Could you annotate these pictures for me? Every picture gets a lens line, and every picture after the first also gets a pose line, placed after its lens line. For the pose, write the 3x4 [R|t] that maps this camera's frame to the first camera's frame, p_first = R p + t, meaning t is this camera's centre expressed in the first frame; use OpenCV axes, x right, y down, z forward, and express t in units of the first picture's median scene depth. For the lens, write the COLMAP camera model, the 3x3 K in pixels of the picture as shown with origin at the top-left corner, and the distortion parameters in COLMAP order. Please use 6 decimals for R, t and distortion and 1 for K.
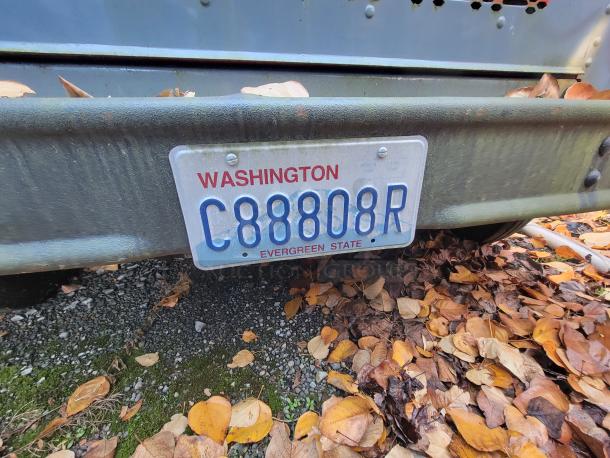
lens RADIAL K [[257.2, 0, 308.0], [0, 257.2, 233.6], [0, 0, 1]] dist [-0.004686, 0.002338]
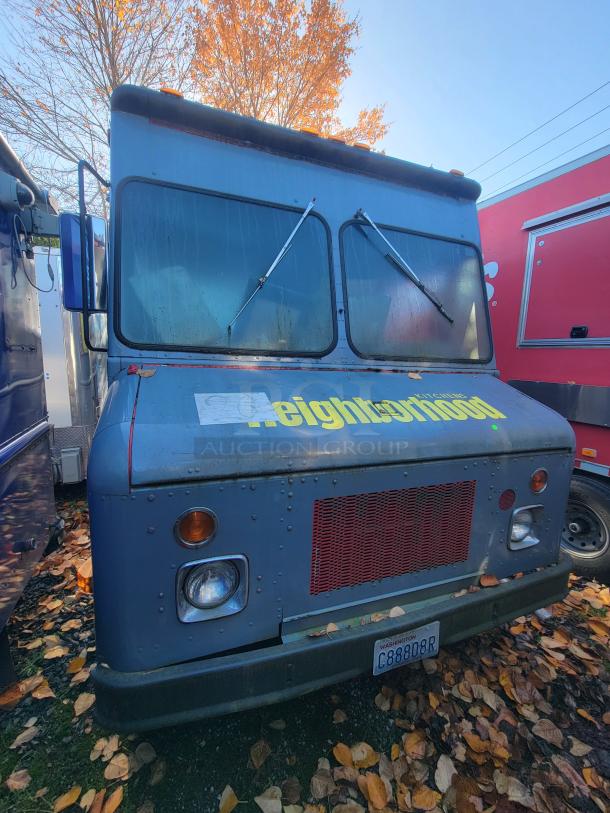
lens RADIAL K [[342.8, 0, 298.7], [0, 342.8, 402.3], [0, 0, 1]] dist [-0.004686, 0.002338]
pose [[0.990261, 0.005953, 0.139094, -0.940560], [0.035176, 0.955970, -0.291347, -0.892793], [-0.134704, 0.293402, 0.946451, -1.800884]]
